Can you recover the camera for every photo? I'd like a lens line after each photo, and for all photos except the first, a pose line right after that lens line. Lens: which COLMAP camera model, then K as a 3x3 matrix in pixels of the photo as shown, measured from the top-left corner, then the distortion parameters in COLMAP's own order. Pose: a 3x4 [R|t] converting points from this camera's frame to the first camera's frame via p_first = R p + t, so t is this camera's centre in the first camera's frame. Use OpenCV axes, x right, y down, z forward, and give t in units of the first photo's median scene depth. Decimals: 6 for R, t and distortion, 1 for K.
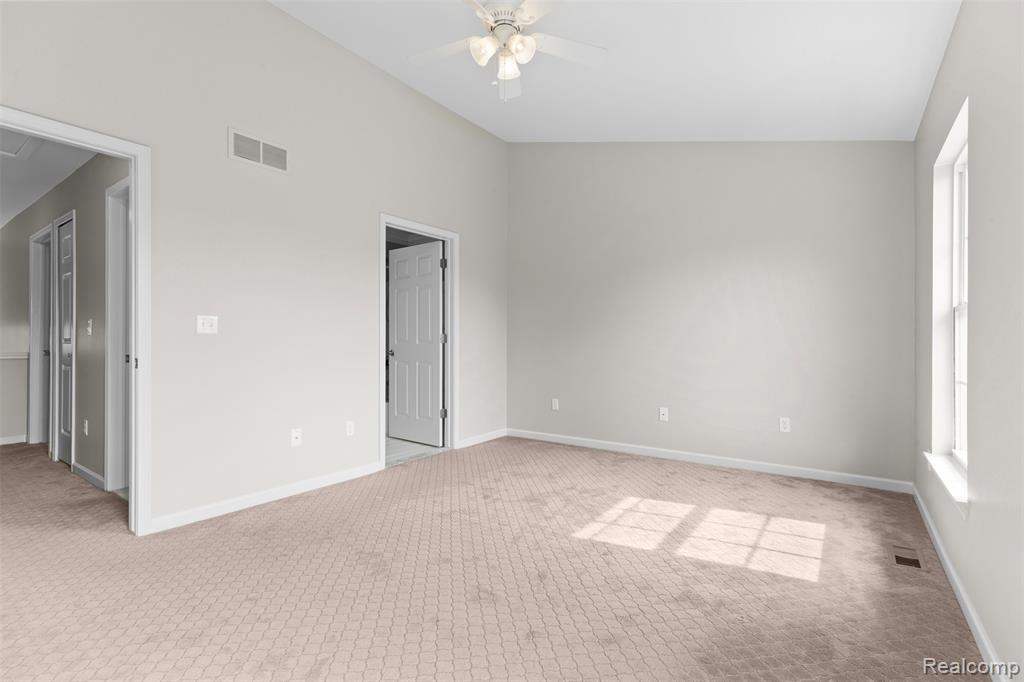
lens RADIAL K [[462.2, 0, 512.2], [0, 462.2, 339.2], [0, 0, 1]] dist [0.004907, -0.000832]
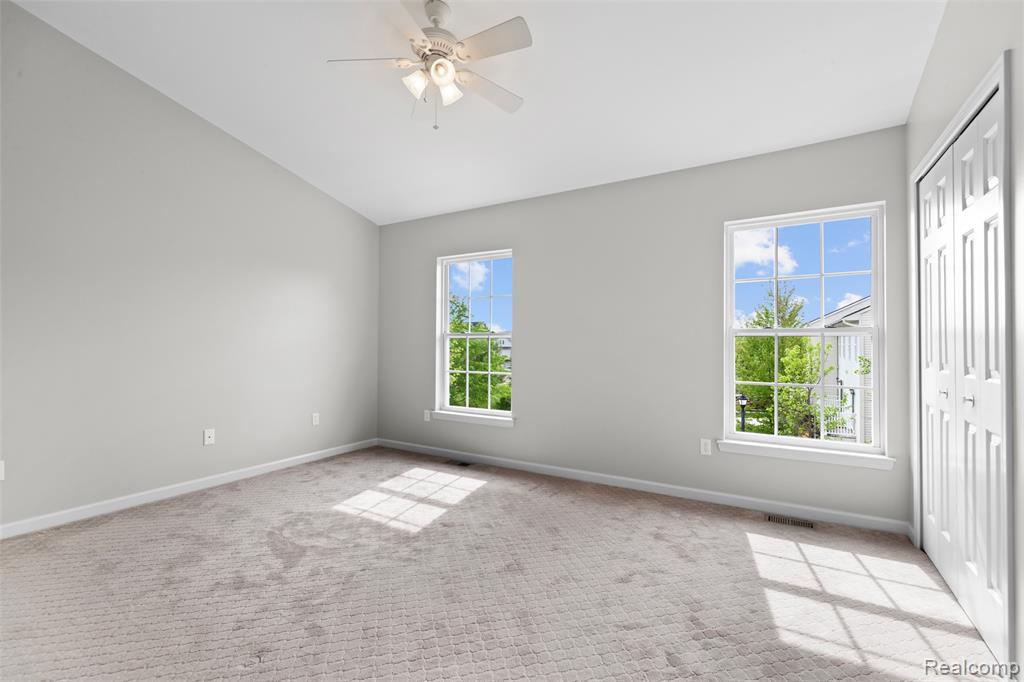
lens RADIAL K [[462.2, 0, 510.9], [0, 462.2, 338.8], [0, 0, 1]] dist [0.004907, -0.000832]
pose [[-0.058166, 0.007168, 0.998281, -0.806605], [-0.000767, 0.999974, -0.007225, -0.020470], [-0.998307, -0.001186, -0.058159, 0.692649]]
